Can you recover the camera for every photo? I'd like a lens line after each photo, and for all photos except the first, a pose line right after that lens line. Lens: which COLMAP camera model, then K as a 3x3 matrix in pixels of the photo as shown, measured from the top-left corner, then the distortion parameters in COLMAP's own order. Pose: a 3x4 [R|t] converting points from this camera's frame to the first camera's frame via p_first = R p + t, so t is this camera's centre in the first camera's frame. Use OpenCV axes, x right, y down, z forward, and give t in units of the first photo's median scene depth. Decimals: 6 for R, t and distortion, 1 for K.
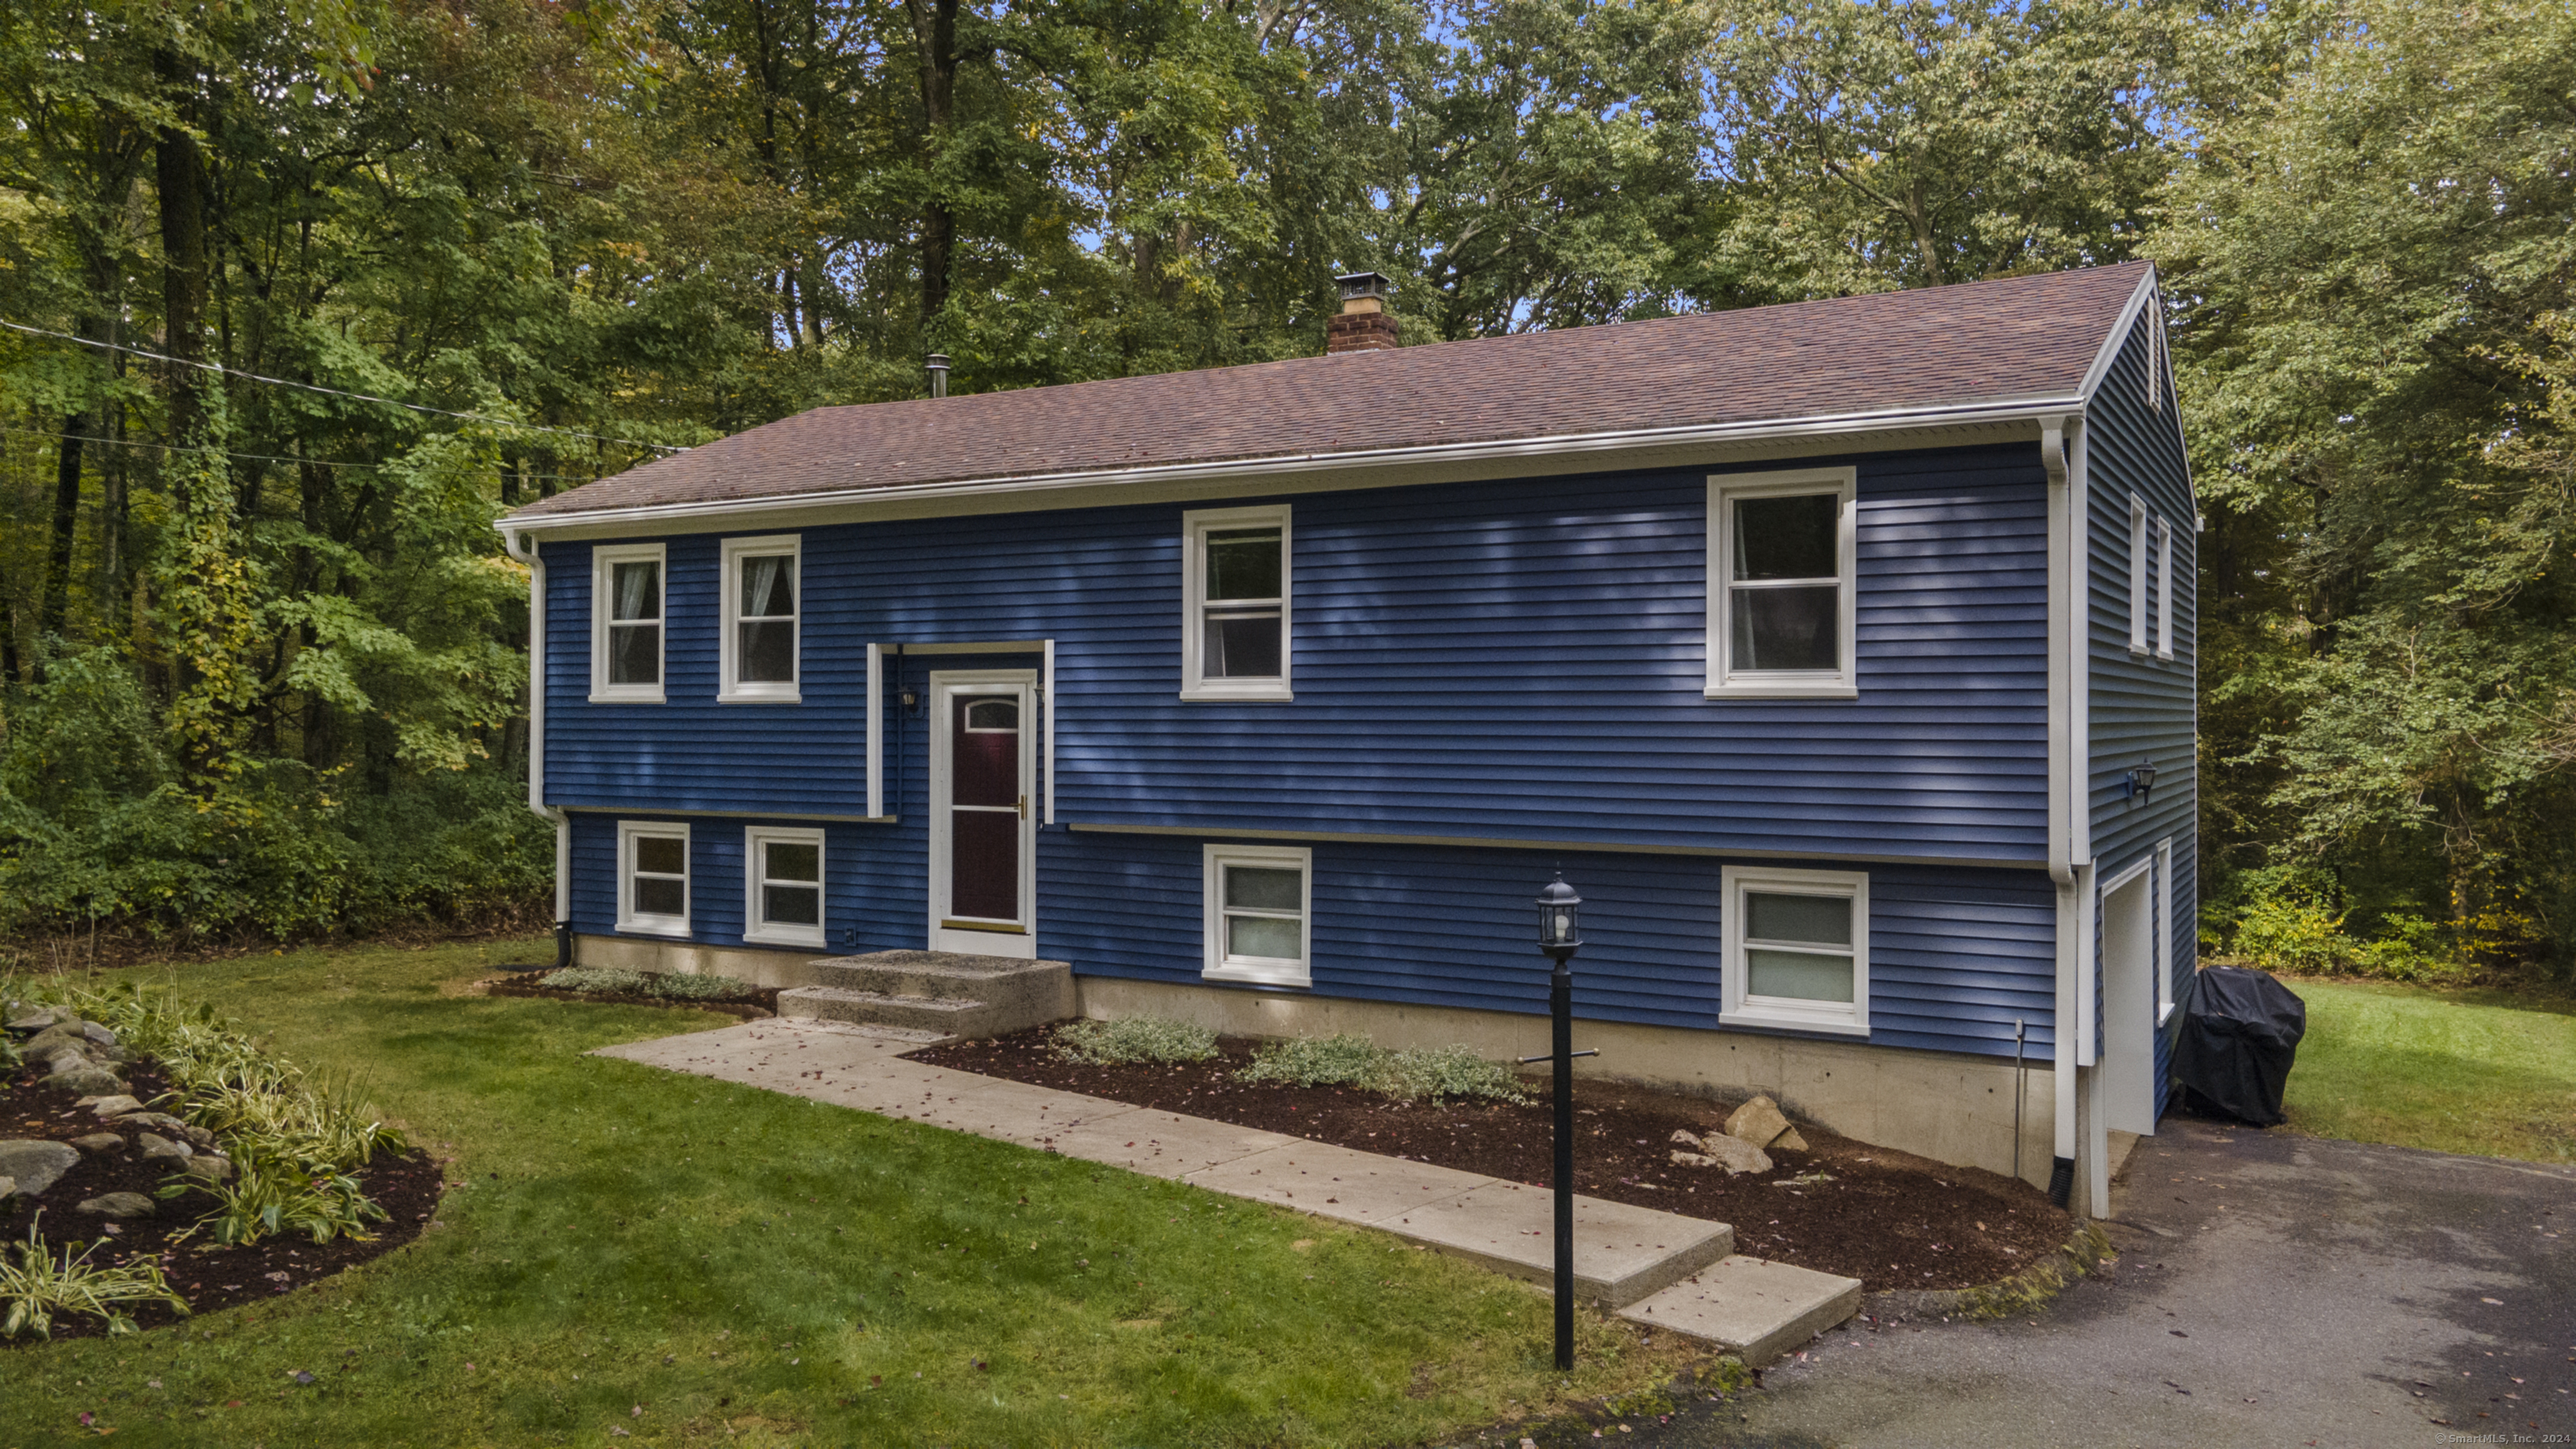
lens RADIAL K [[1967.4, 0, 1250.6], [0, 1967.4, 752.9], [0, 0, 1]] dist [0.037725, 0.008104]
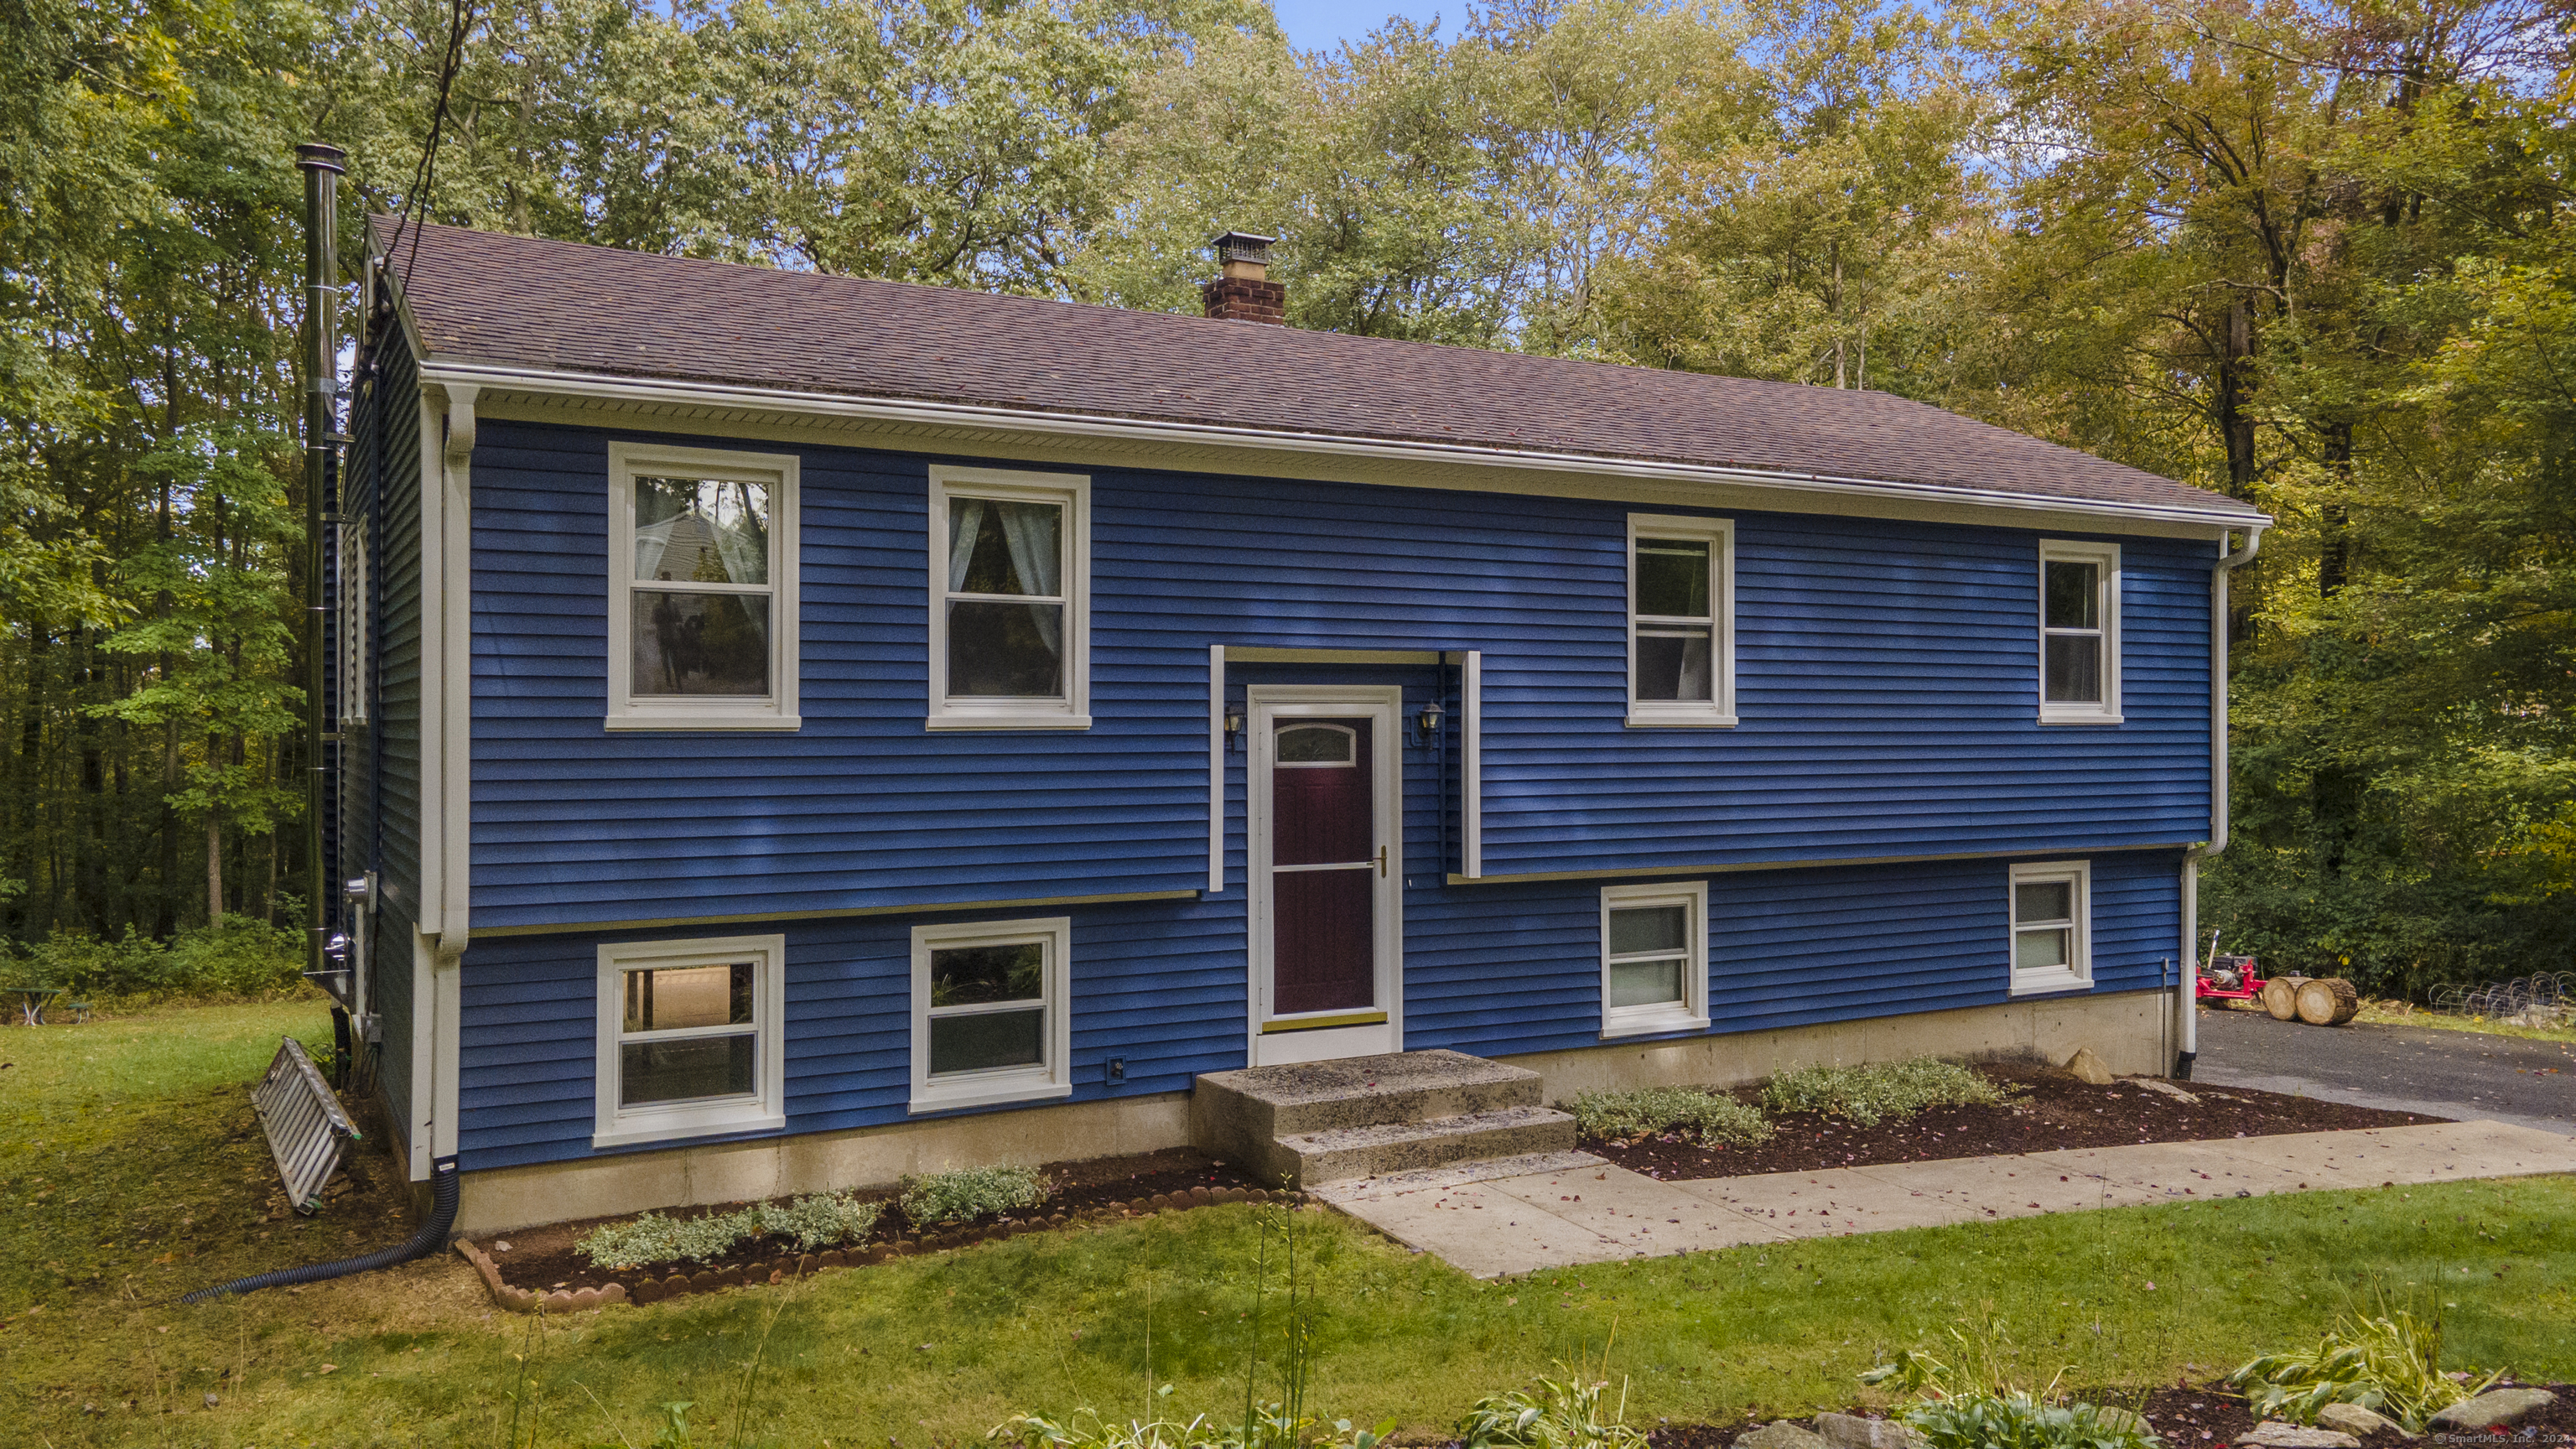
lens RADIAL K [[1977.9, 0, 1288.0], [0, 1977.9, 724.5], [0, 0, 1]] dist [0.028099, -0.001350]
pose [[0.475405, -0.000006, 0.879767, -0.856398], [0.021317, 0.999706, -0.011513, -0.019314], [-0.879509, 0.024227, 0.475266, 0.680201]]
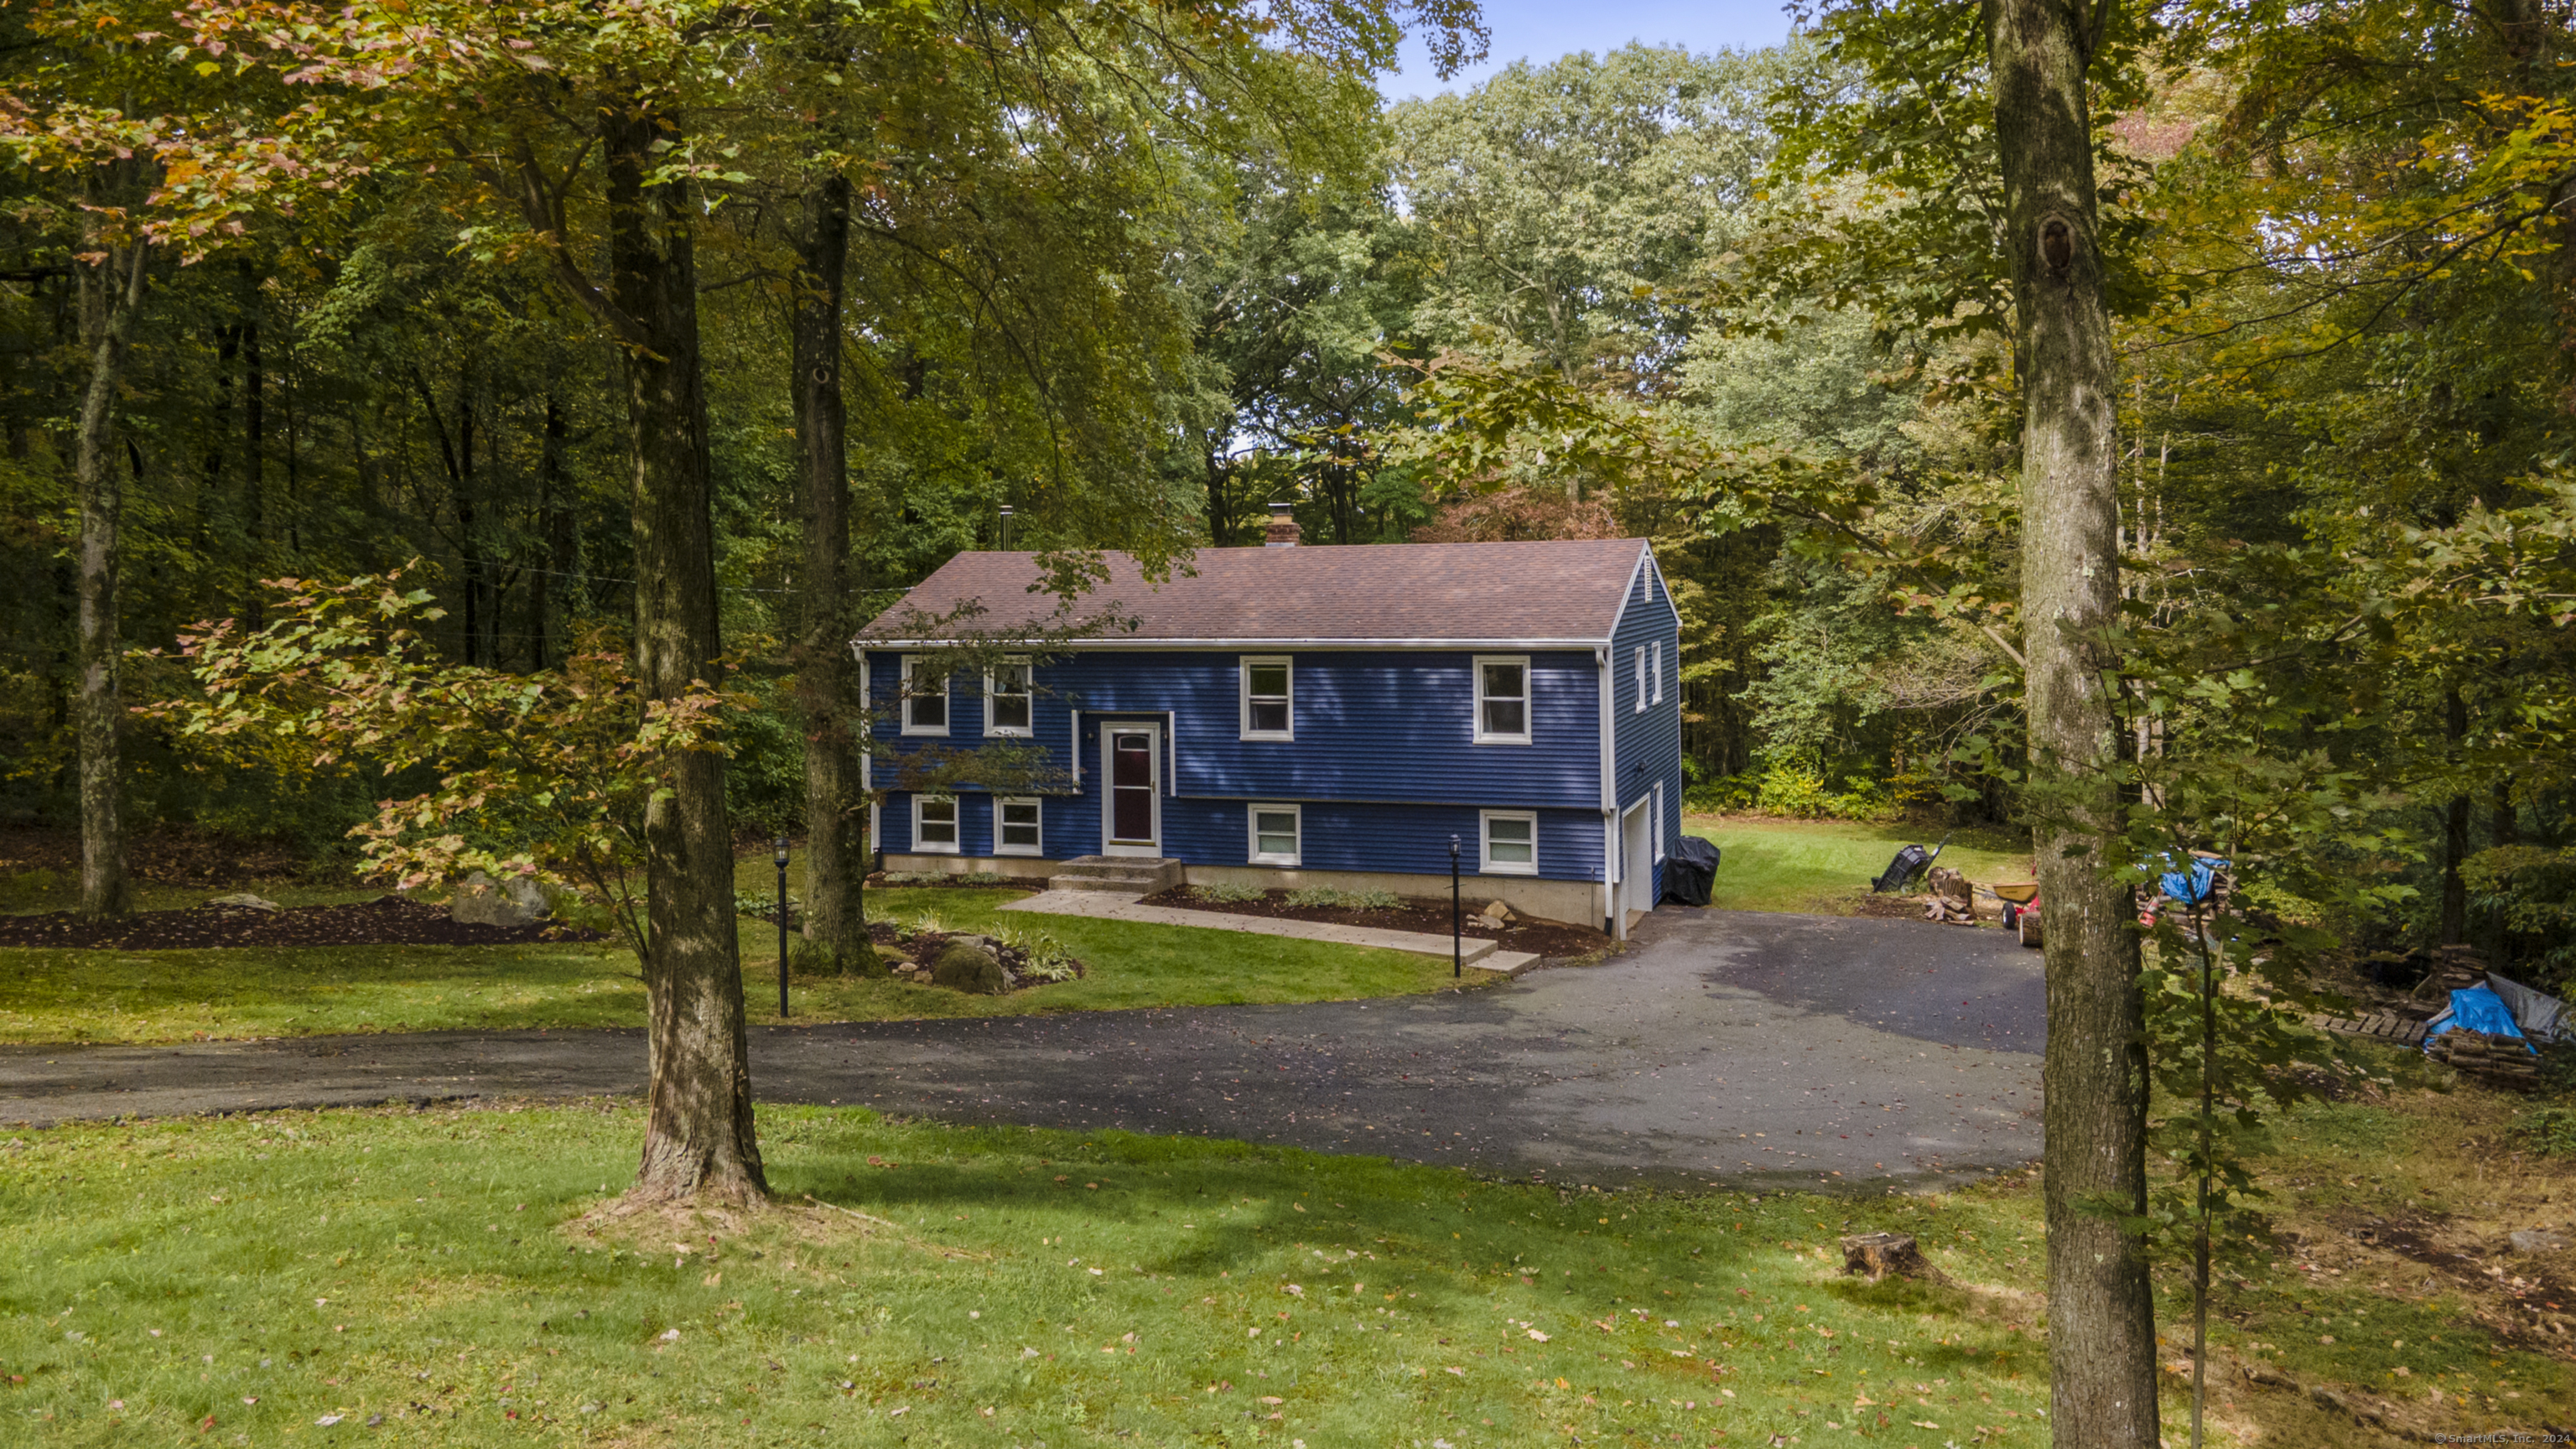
lens RADIAL K [[1977.9, 0, 1288.0], [0, 1977.9, 724.5], [0, 0, 1]] dist [0.028099, -0.001350]
pose [[0.981175, -0.032014, 0.190448, -0.391215], [0.021074, 0.998024, 0.059194, -0.168868], [-0.191967, -0.054067, 0.979911, -1.157139]]
